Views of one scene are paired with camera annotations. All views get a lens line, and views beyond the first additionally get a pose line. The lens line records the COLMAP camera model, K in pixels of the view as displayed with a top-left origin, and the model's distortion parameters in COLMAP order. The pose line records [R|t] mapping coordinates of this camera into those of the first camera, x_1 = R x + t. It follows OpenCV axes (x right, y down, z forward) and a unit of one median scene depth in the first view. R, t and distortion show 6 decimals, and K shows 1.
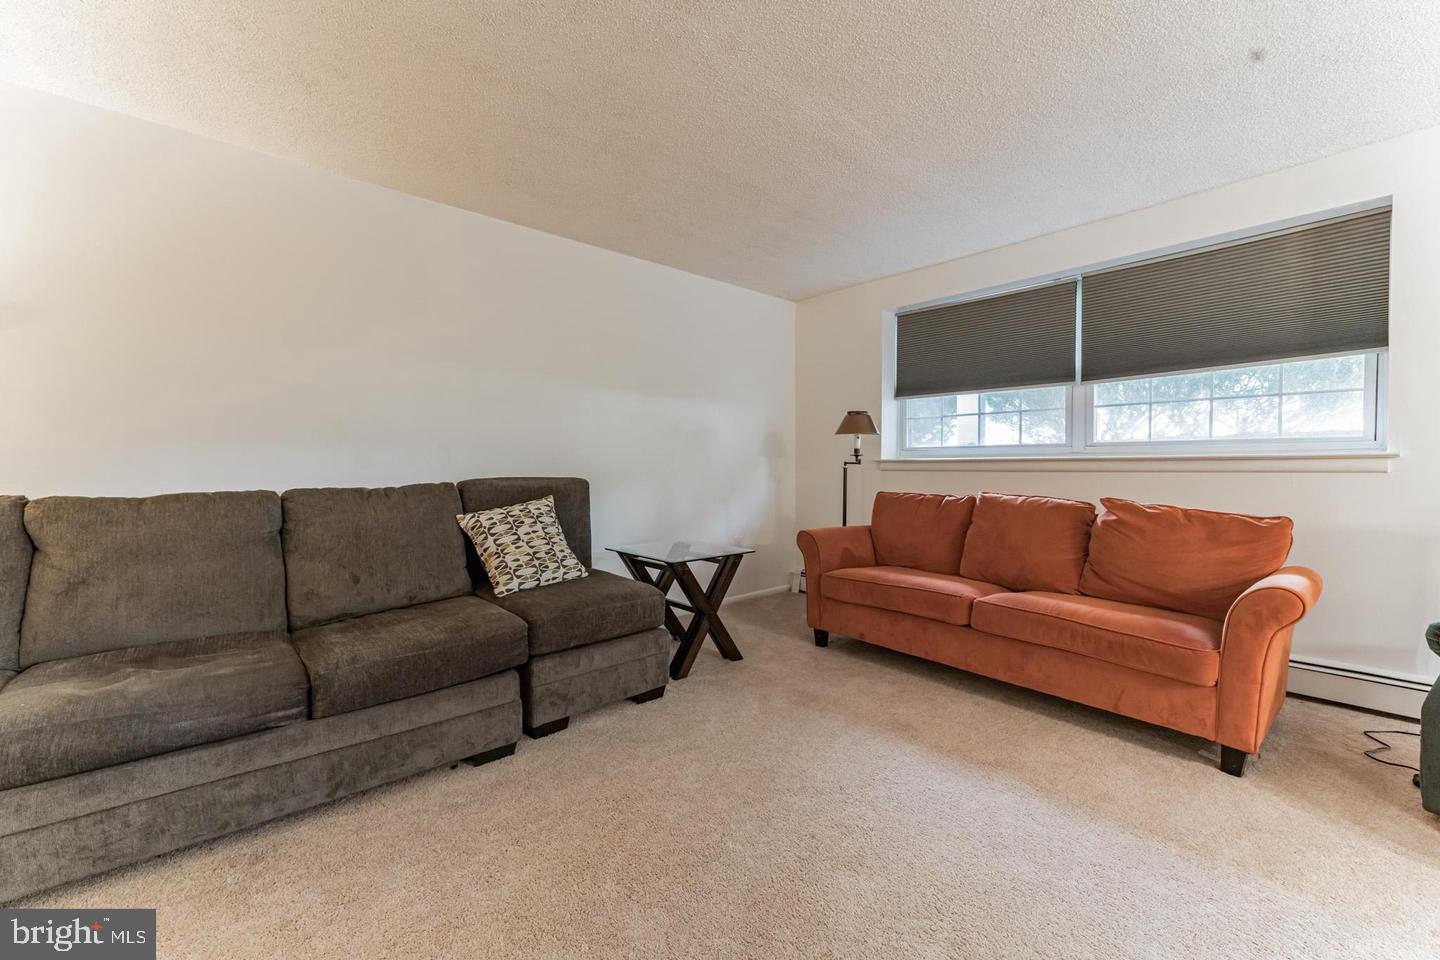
lens RADIAL K [[582.3, 0, 722.2], [0, 582.3, 457.7], [0, 0, 1]] dist [-0.000077, 0.000004]
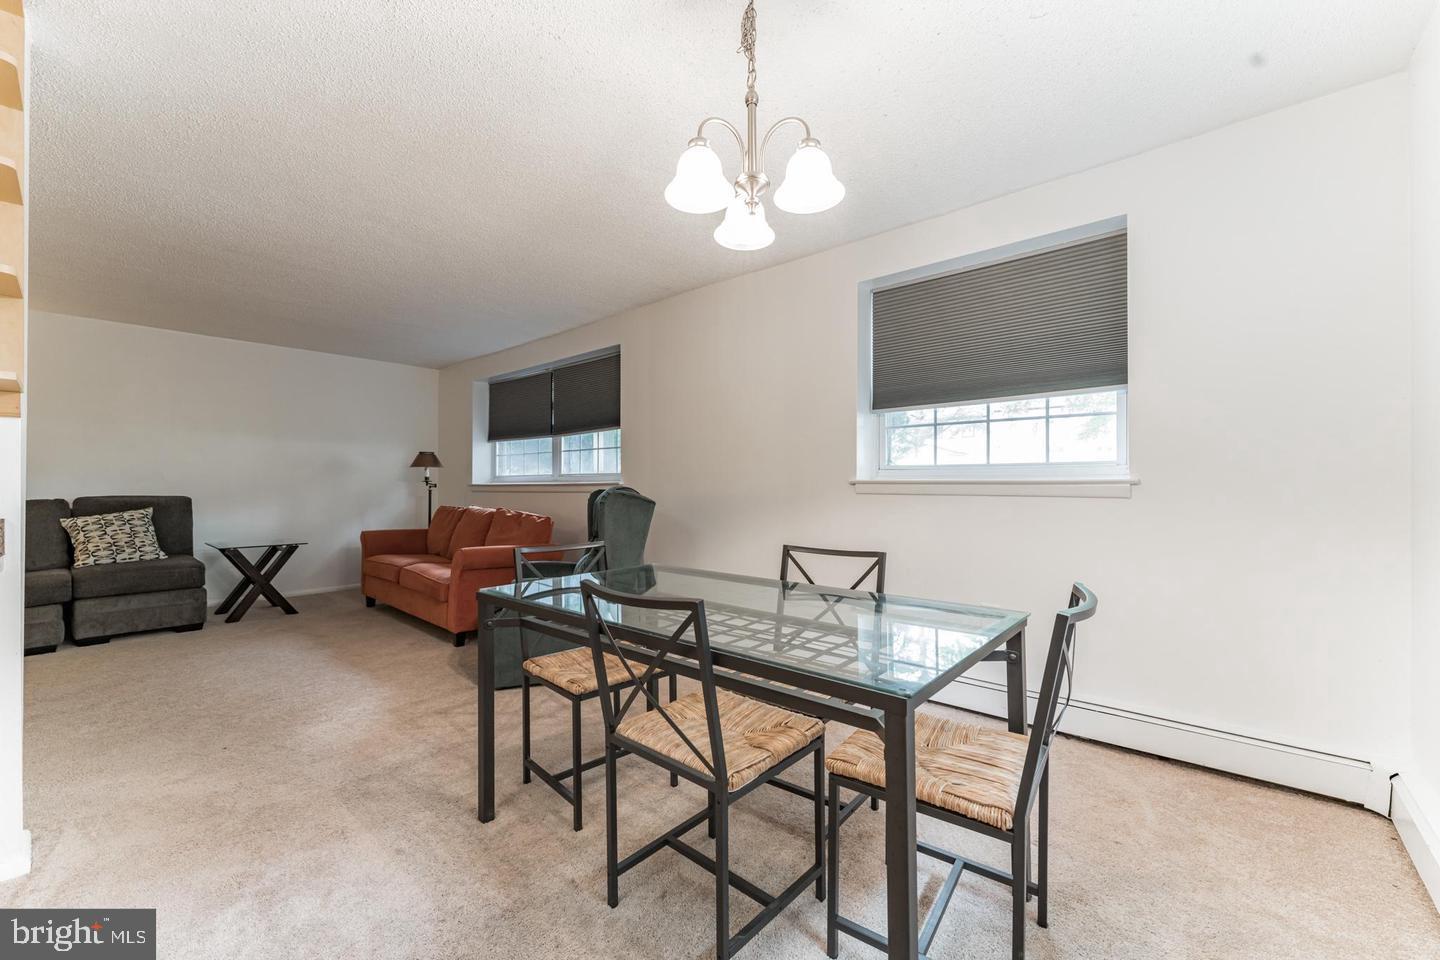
lens RADIAL K [[576.5, 0, 720.0], [0, 576.5, 480.0], [0, 0, 1]] dist [0.000269, 0.000101]
pose [[0.995196, 0.002394, 0.097869, 1.118578], [-0.002302, 0.999997, -0.001056, -0.011028], [-0.097871, 0.000826, 0.995199, -0.710805]]
